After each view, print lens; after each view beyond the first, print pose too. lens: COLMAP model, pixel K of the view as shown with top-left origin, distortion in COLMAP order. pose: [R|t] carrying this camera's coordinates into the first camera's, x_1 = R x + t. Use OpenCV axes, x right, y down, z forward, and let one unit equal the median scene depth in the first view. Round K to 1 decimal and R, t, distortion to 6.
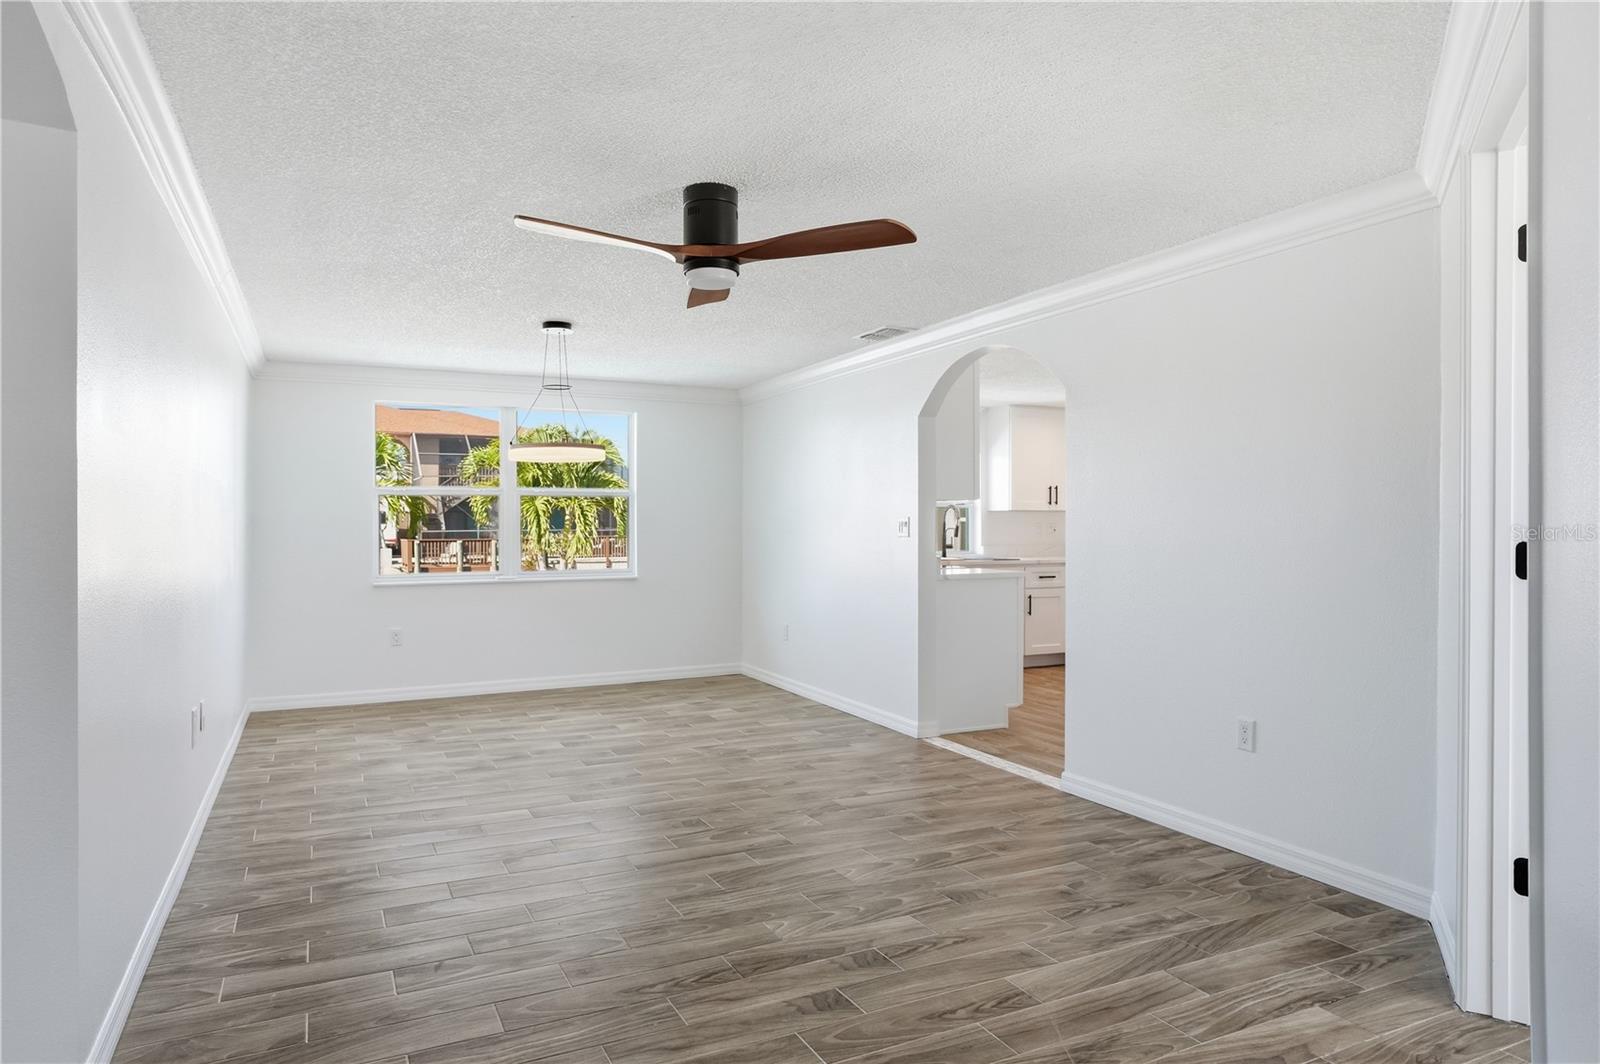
lens RADIAL K [[981.9, 0, 771.7], [0, 981.9, 535.7], [0, 0, 1]] dist [-0.027487, -0.000686]
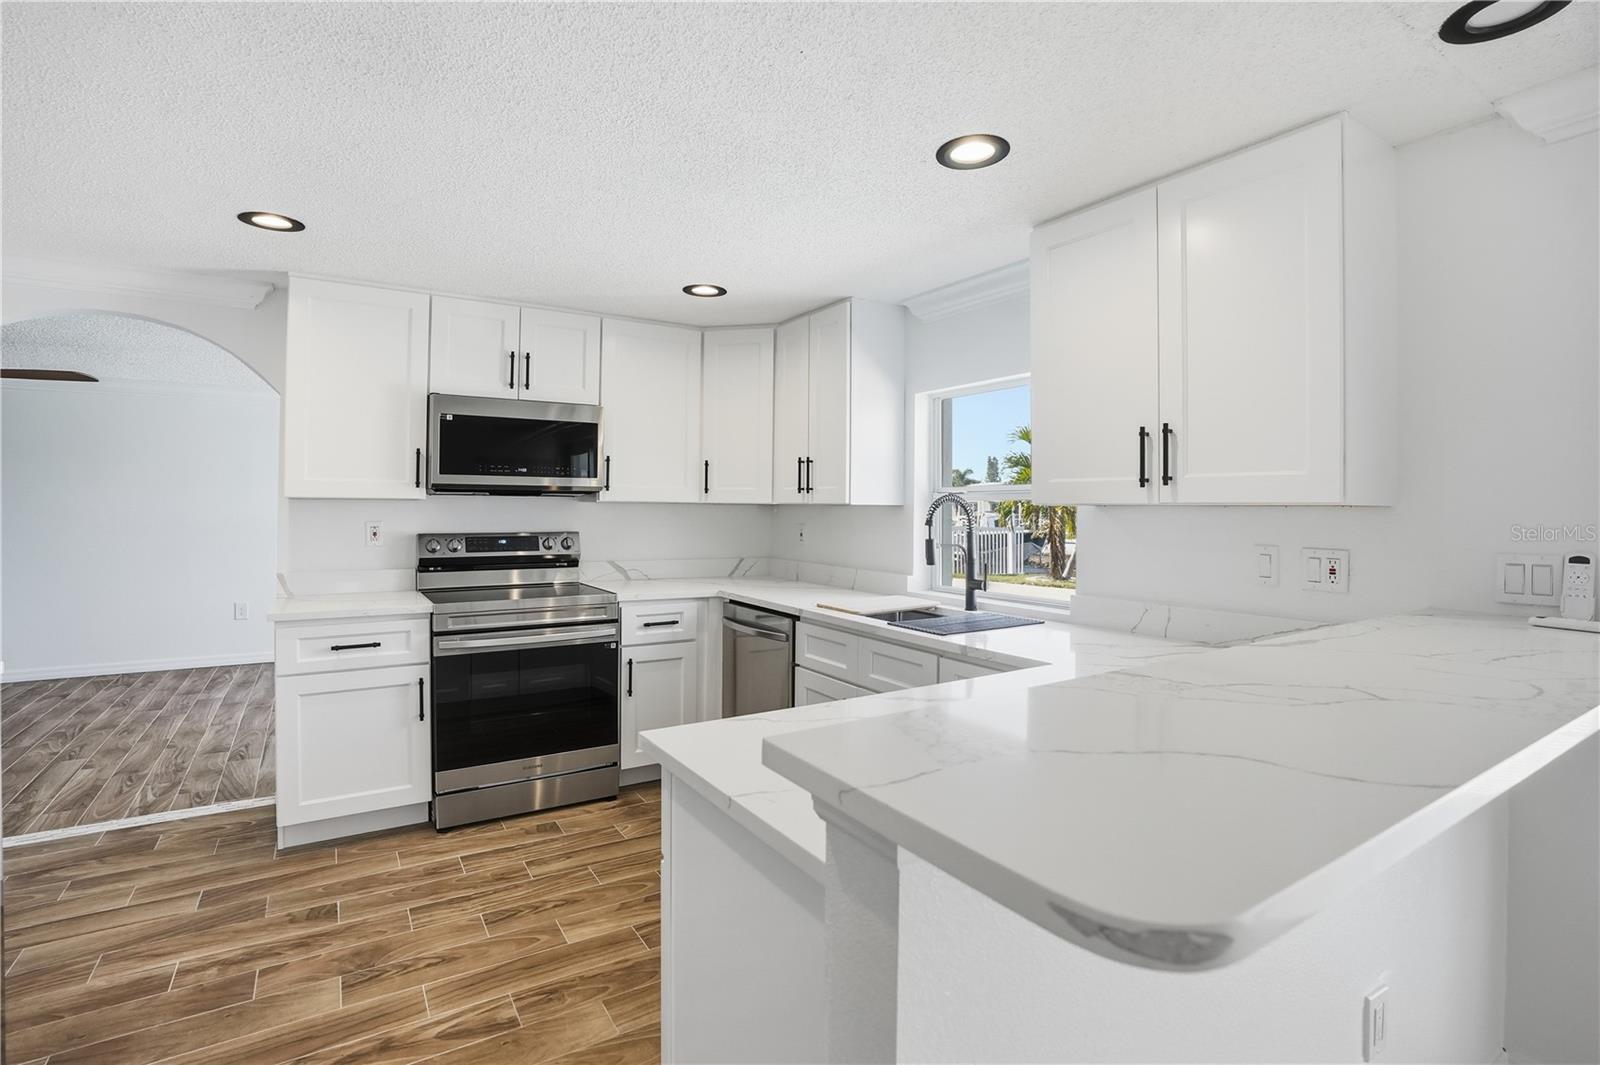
lens RADIAL K [[747.6, 0, 787.3], [0, 747.6, 508.5], [0, 0, 1]] dist [-0.057994, 0.018028]
pose [[0.129127, 0.011626, -0.991560, 0.810625], [-0.010571, 0.999891, 0.010347, -0.041880], [0.991572, 0.009145, 0.129235, 1.352996]]
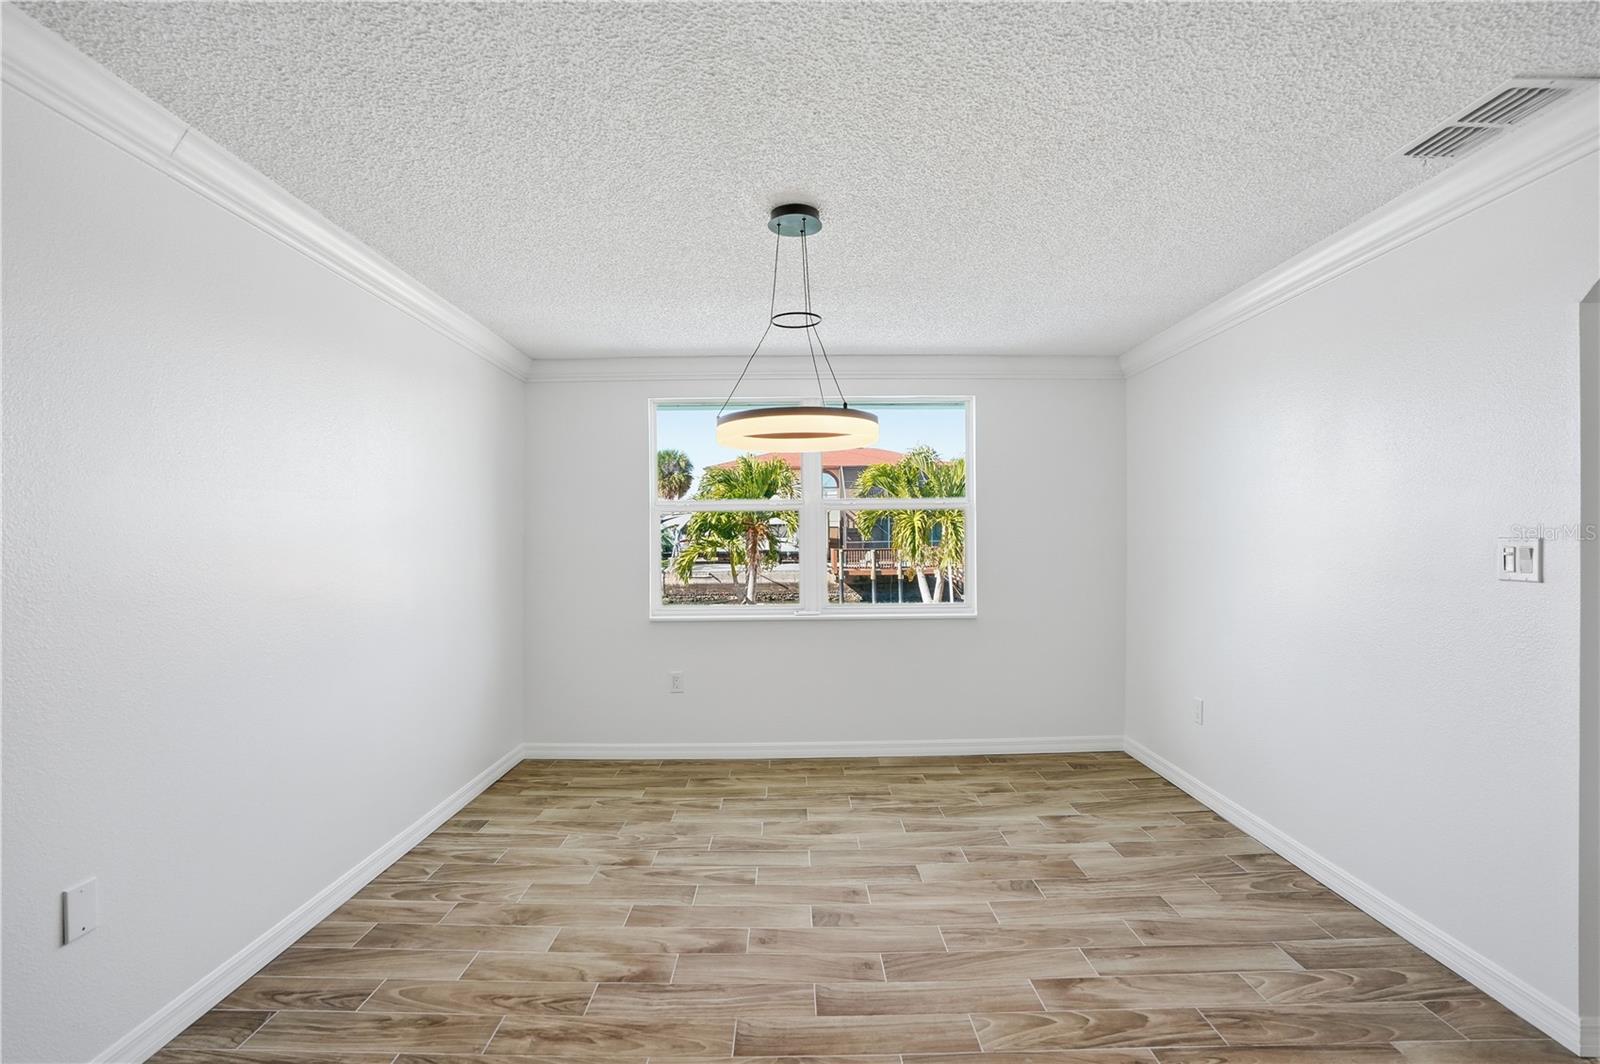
lens RADIAL K [[747.6, 0, 794.0], [0, 747.6, 526.9], [0, 0, 1]] dist [-0.057994, 0.018028]
pose [[0.905861, -0.006709, -0.423521, -0.028577], [-0.002923, 0.999752, -0.022090, -0.017933], [0.423564, 0.021249, 0.905617, 0.565786]]
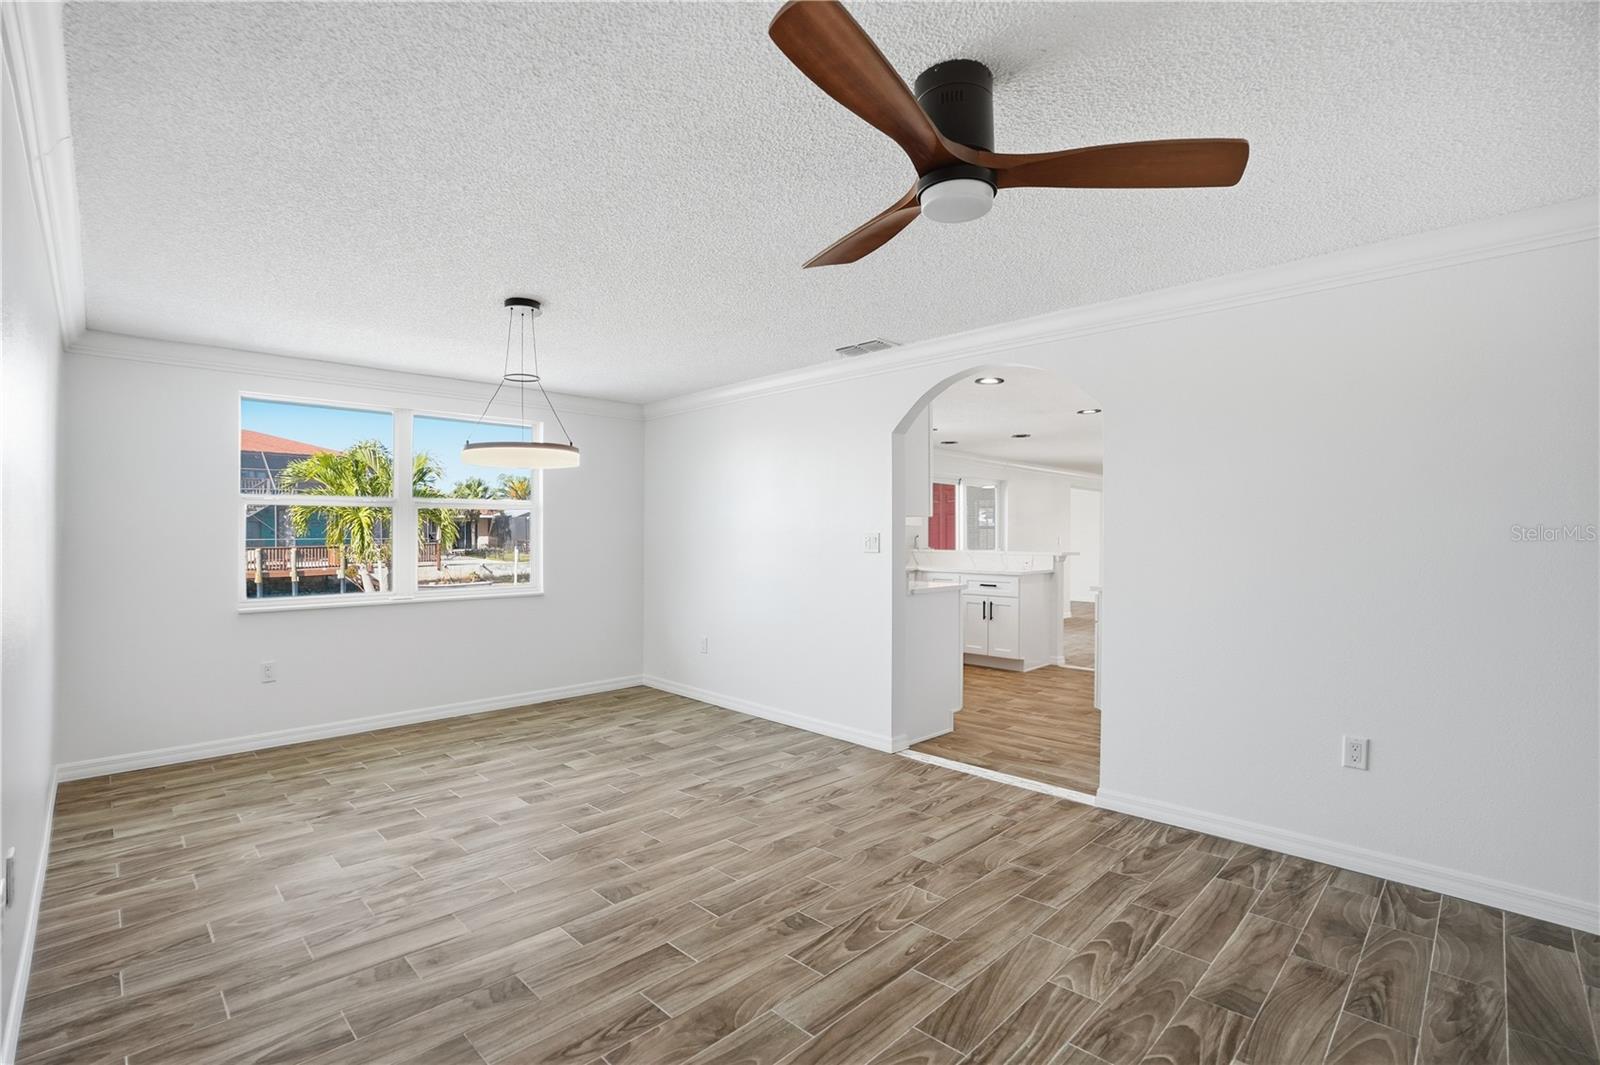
lens RADIAL K [[747.6, 0, 785.0], [0, 747.6, 535.1], [0, 0, 1]] dist [-0.057994, 0.018028]
pose [[0.944085, 0.002733, 0.329691, -0.207366], [0.000830, 0.999943, -0.010666, -0.008623], [-0.329701, 0.010343, 0.944029, 0.316802]]
